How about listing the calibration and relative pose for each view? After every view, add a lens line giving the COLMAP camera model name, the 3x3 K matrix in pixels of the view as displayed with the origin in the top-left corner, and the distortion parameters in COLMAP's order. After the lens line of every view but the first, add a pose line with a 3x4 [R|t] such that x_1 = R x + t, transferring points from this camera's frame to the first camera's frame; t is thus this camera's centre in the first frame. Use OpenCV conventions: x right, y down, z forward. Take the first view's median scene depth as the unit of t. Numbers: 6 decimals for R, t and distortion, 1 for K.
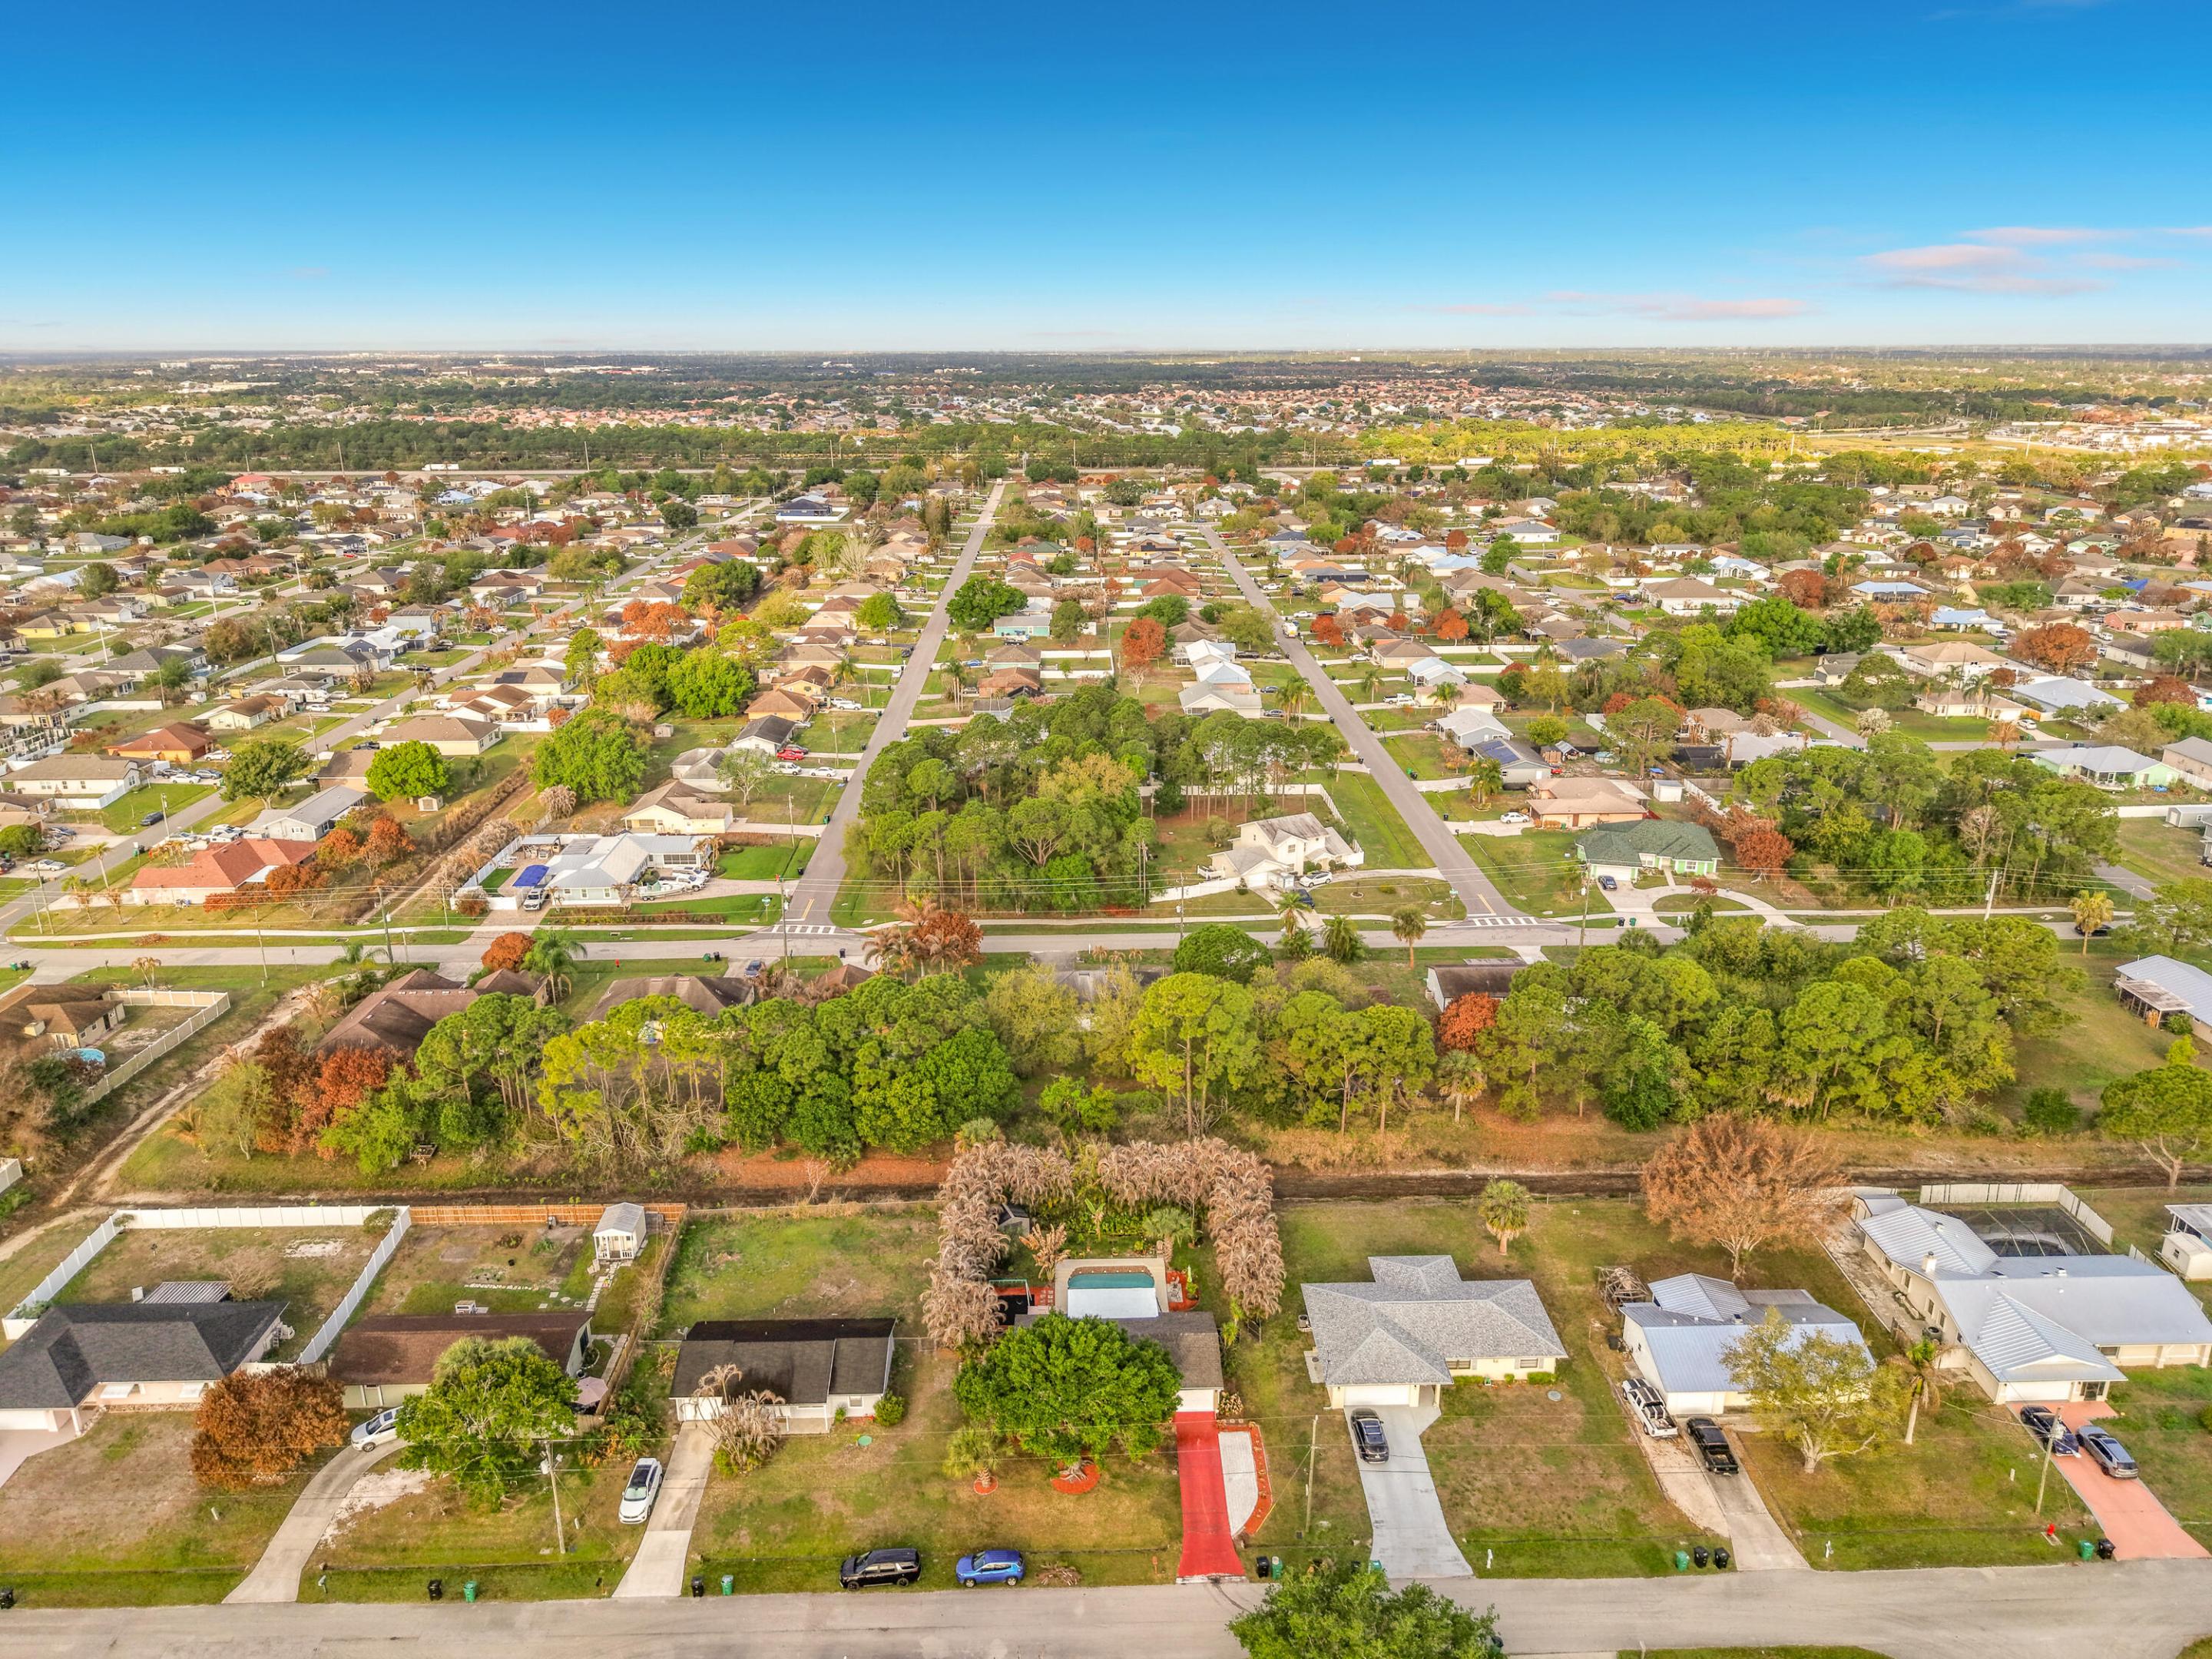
lens RADIAL K [[1518.7, 0, 1097.1], [0, 1518.7, 819.0], [0, 0, 1]] dist [0.045183, -0.067131]
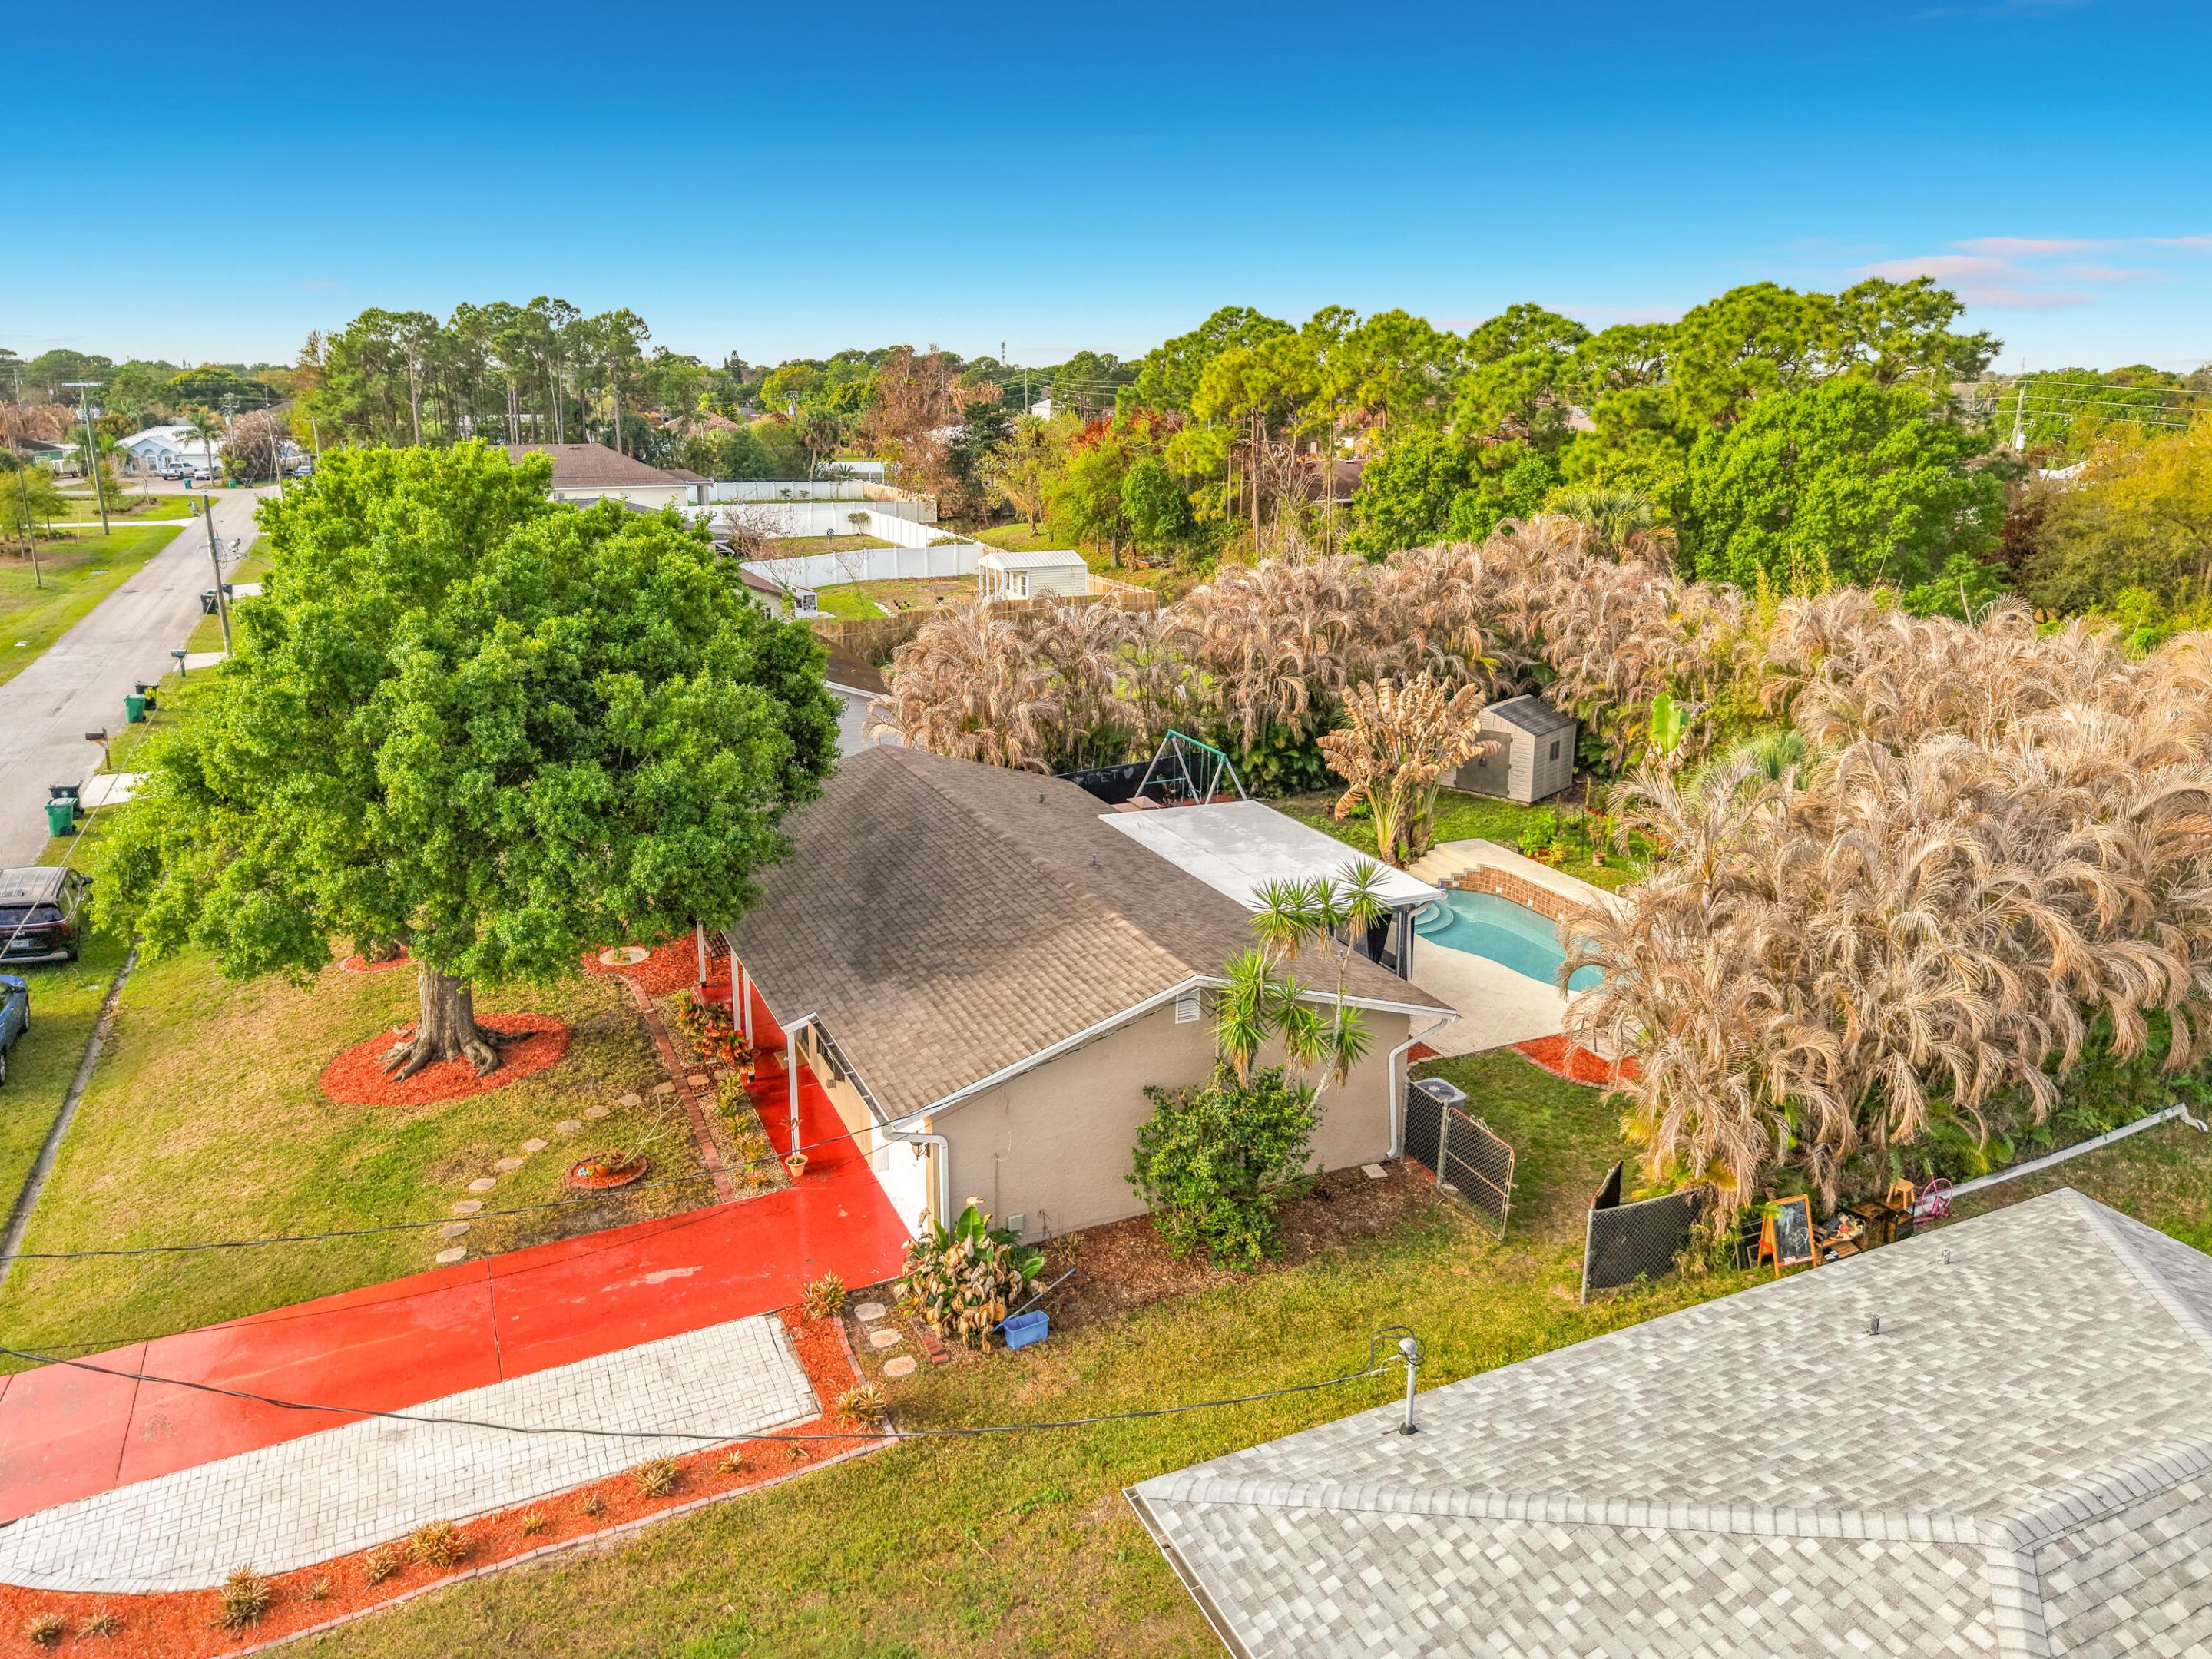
lens RADIAL K [[1540.3, 0, 1101.4], [0, 1540.3, 773.4], [0, 0, 1]] dist [0.042748, -0.072728]
pose [[0.395804, 0.237679, -0.887044, 0.188375], [-0.281382, 0.950855, 0.129222, 0.233213], [0.874164, 0.198452, 0.443231, 0.719907]]
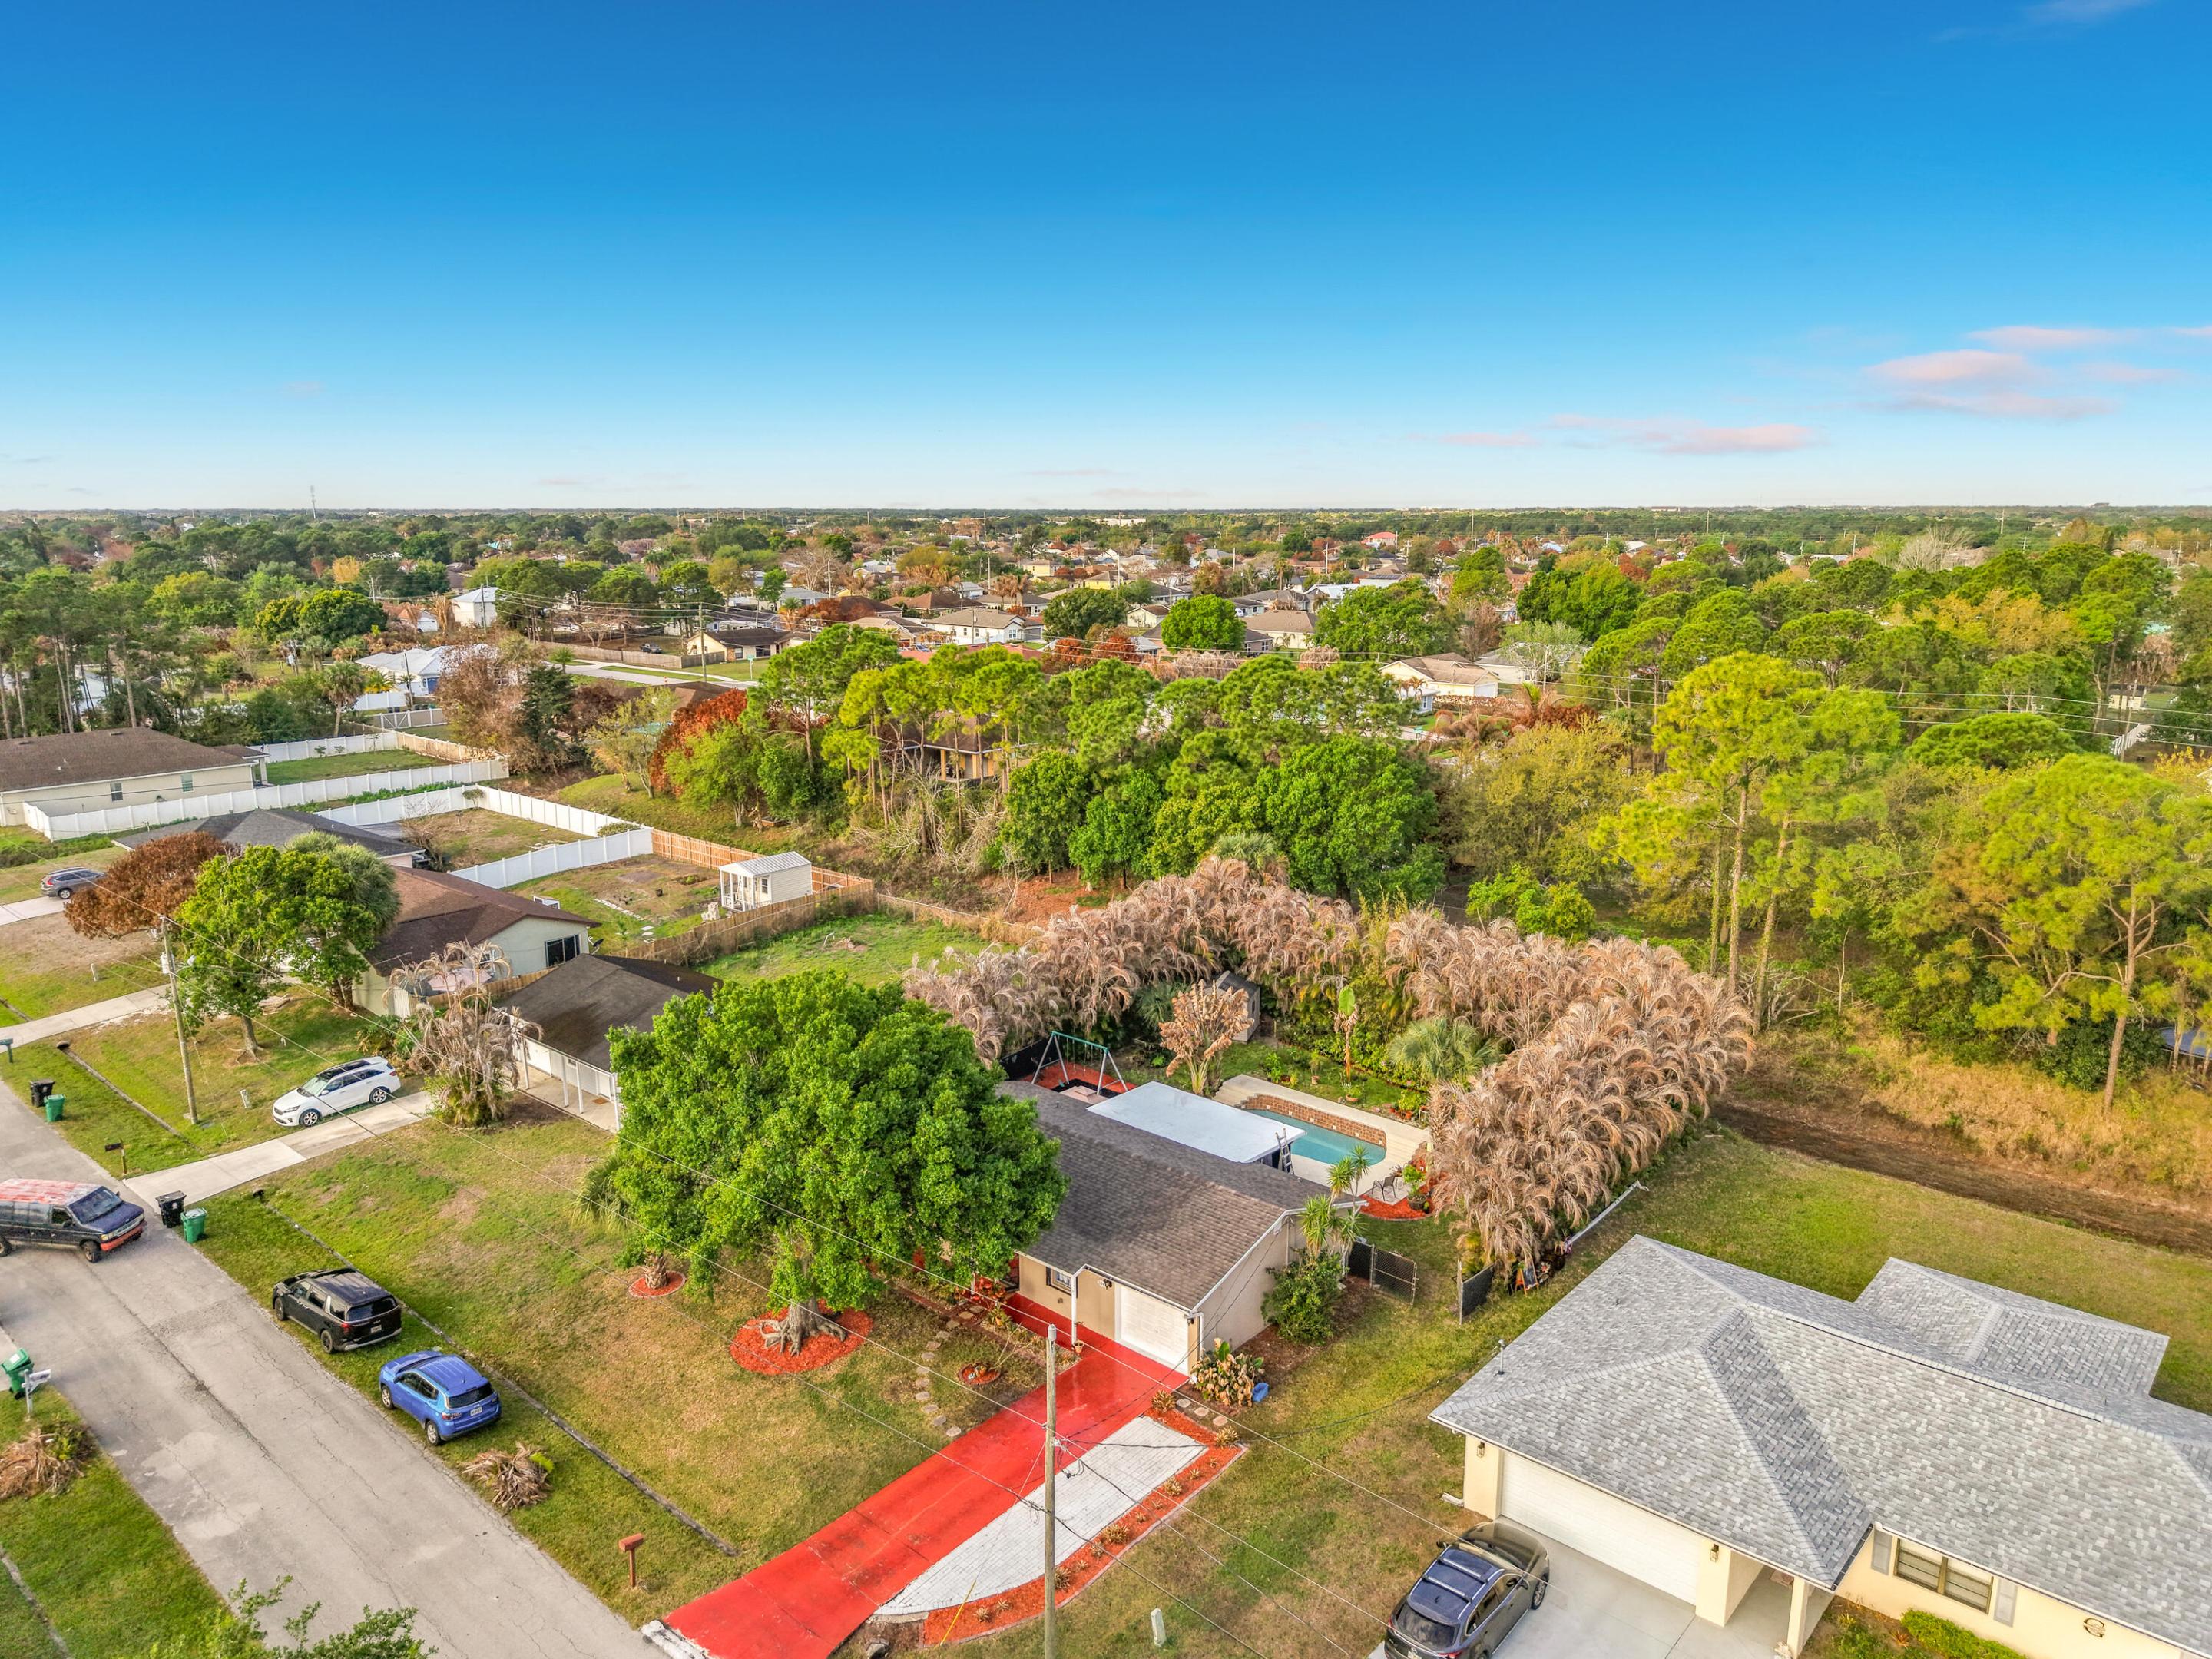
lens RADIAL K [[1511.7, 0, 1100.7], [0, 1511.7, 822.9], [0, 0, 1]] dist [0.048690, -0.063581]
pose [[0.734148, 0.142927, -0.663776, 0.232119], [-0.205449, 0.978528, -0.016529, 0.203434], [0.647161, 0.148507, 0.747748, 0.526960]]
